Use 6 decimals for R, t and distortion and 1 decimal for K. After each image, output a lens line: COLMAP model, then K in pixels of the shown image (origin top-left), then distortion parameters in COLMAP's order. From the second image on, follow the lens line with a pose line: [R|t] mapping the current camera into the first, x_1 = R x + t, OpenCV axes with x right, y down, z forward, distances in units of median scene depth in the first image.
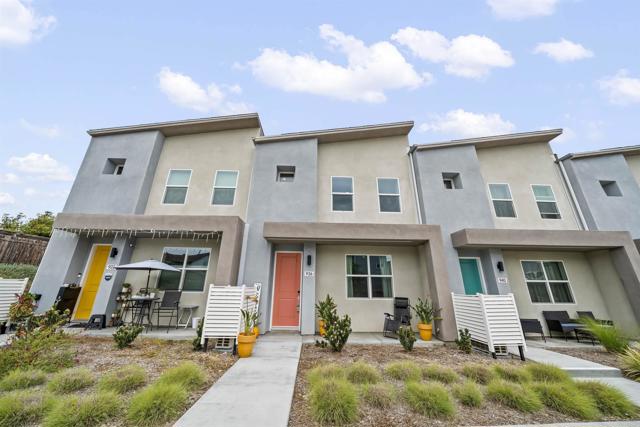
lens RADIAL K [[216.2, 0, 319.2], [0, 216.2, 214.0], [0, 0, 1]] dist [-0.005074, -0.000159]
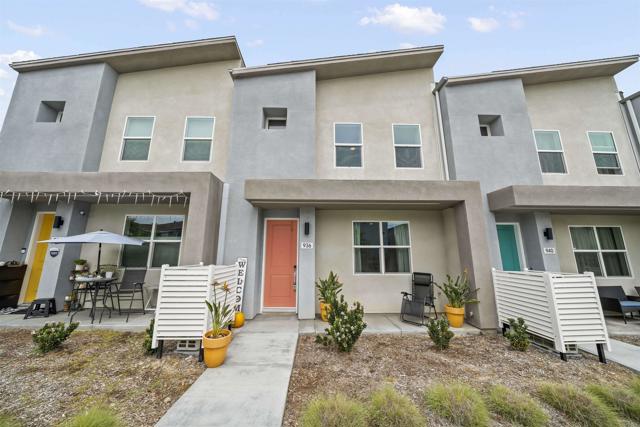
lens RADIAL K [[216.2, 0, 321.4], [0, 216.2, 211.9], [0, 0, 1]] dist [-0.005074, -0.000159]
pose [[0.999915, -0.011199, 0.006676, 0.001832], [0.010186, 0.990628, 0.136210, 0.044251], [-0.008139, -0.136130, 0.990658, 0.217923]]
